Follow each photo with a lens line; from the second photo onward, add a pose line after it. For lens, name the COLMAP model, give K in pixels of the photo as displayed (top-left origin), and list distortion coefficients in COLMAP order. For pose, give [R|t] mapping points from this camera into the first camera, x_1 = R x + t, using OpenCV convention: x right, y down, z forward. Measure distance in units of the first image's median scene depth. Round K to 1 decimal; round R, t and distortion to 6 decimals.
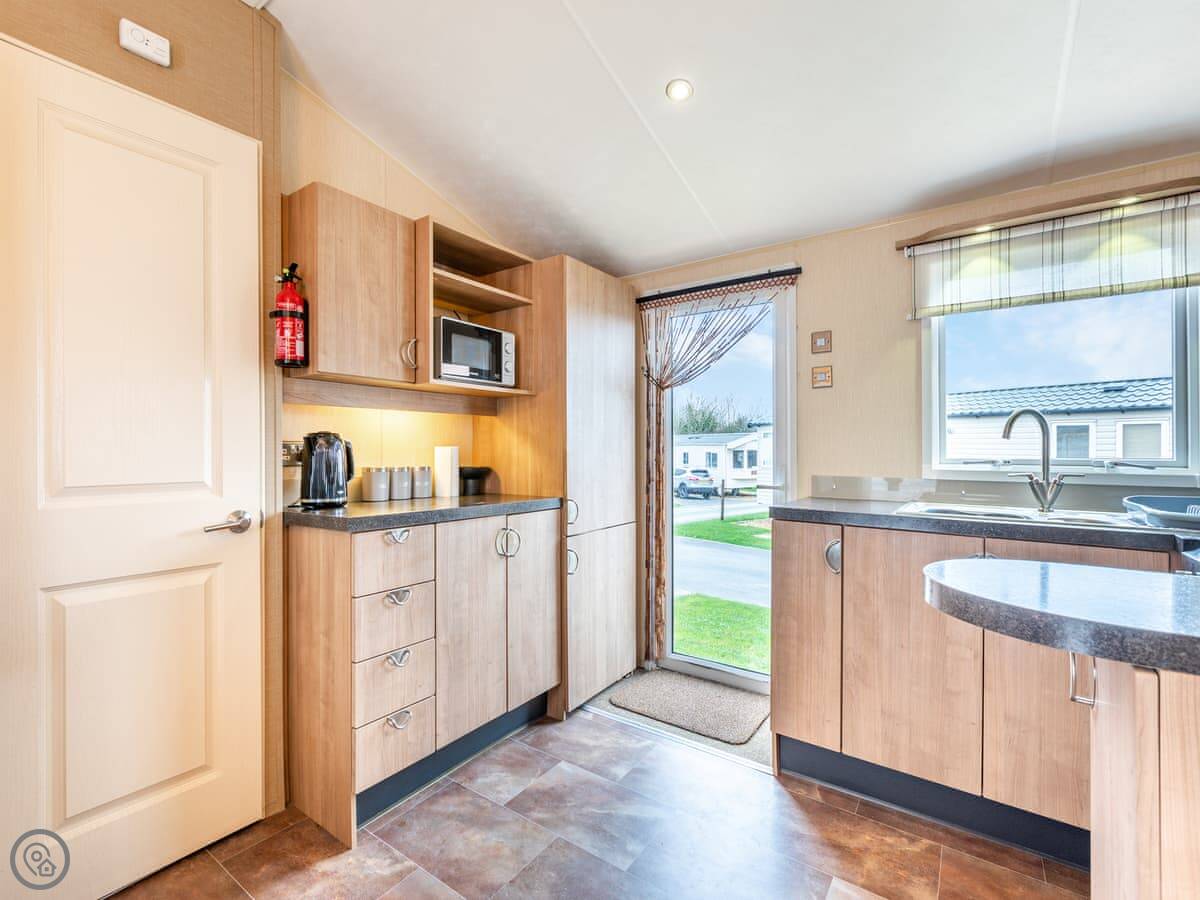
lens RADIAL K [[547.5, 0, 572.0], [0, 547.5, 445.2], [0, 0, 1]] dist [0.001115, 0.000042]
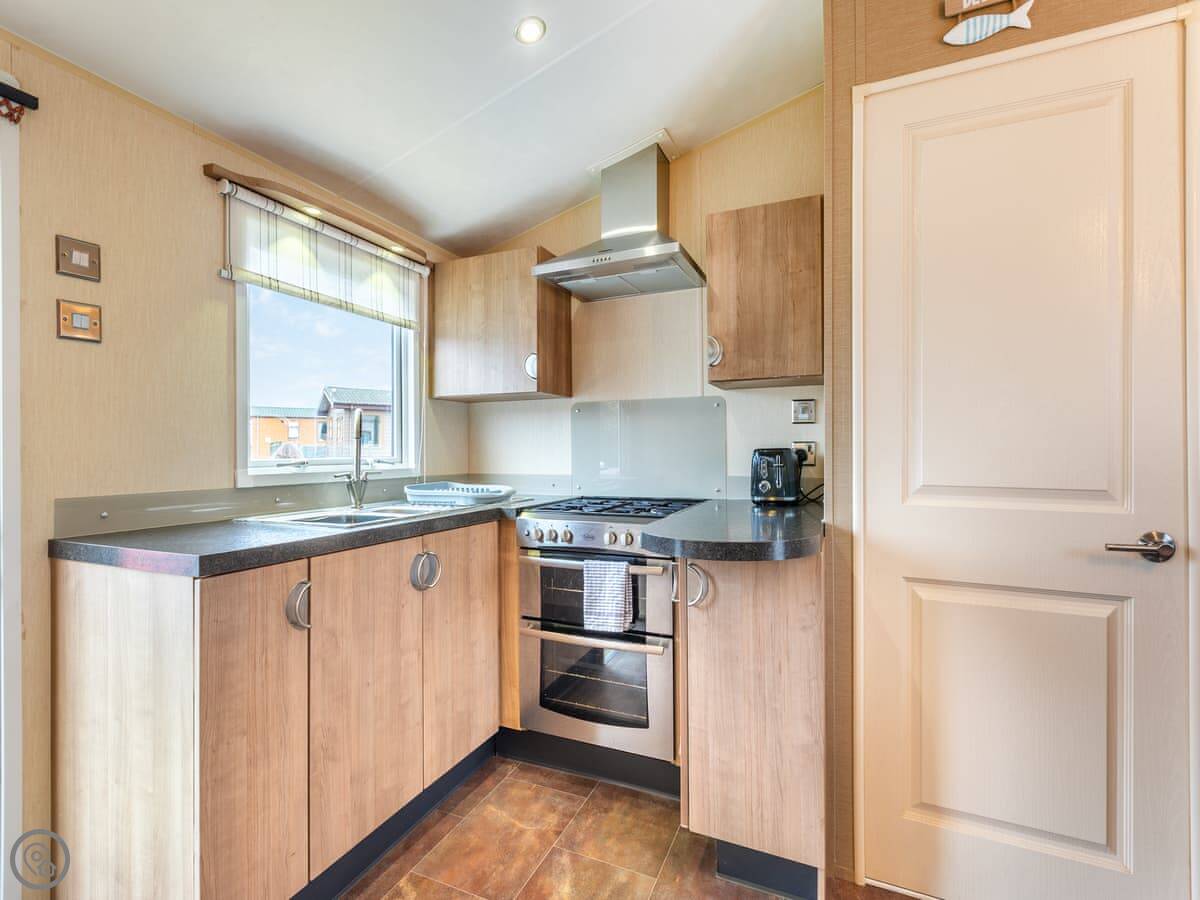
lens RADIAL K [[536.3, 0, 607.5], [0, 536.3, 446.9], [0, 0, 1]] dist [0.000822, 0.000095]
pose [[-0.229112, 0.002327, 0.973397, -0.253078], [-0.005318, 0.999979, -0.003643, 0.004004], [-0.973386, -0.006011, -0.229095, 0.748931]]
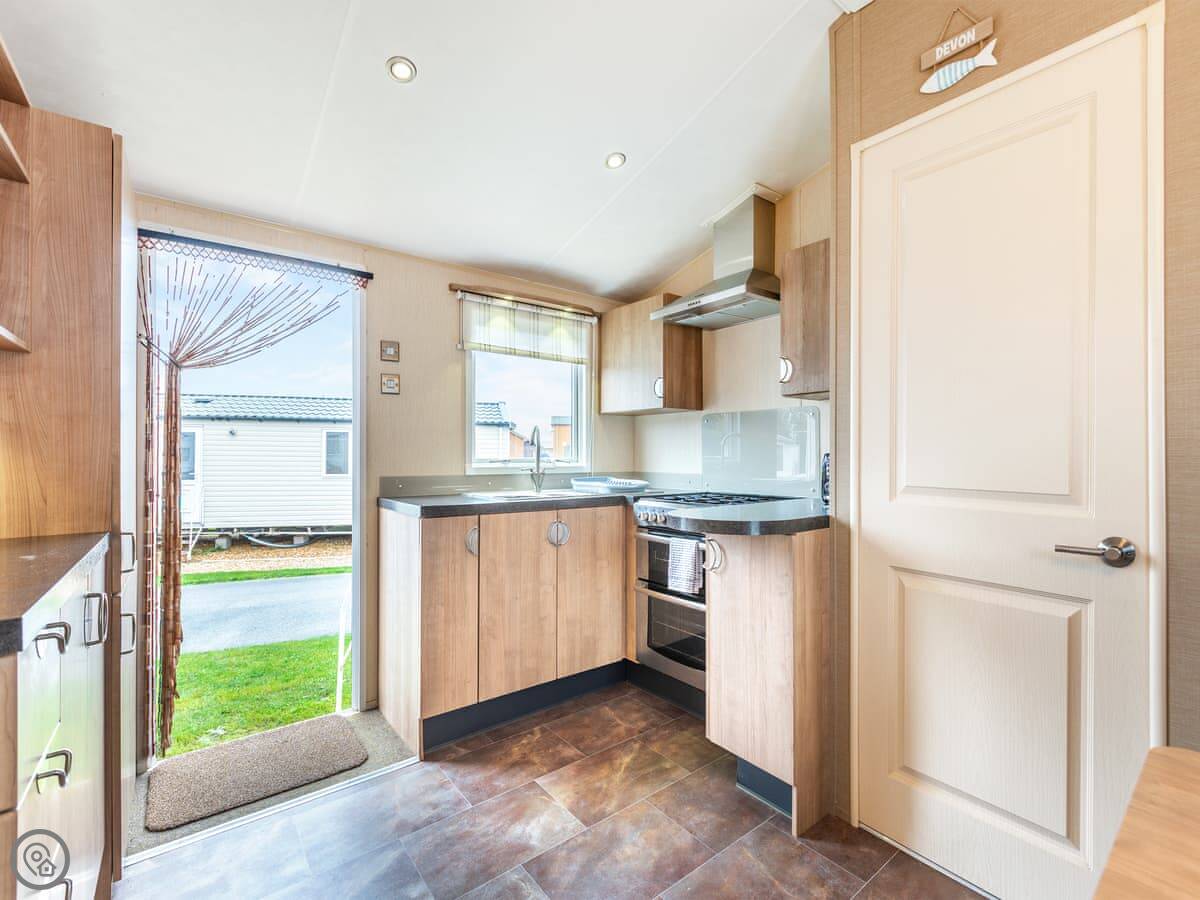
lens RADIAL K [[536.5, 0, 610.3], [0, 536.5, 450.6], [0, 0, 1]] dist [-0.000650, 0.000122]
pose [[0.256462, 0.002134, 0.966552, -0.553452], [-0.009733, 0.999953, 0.000375, 0.000720], [-0.966505, -0.009503, 0.256471, 0.396484]]
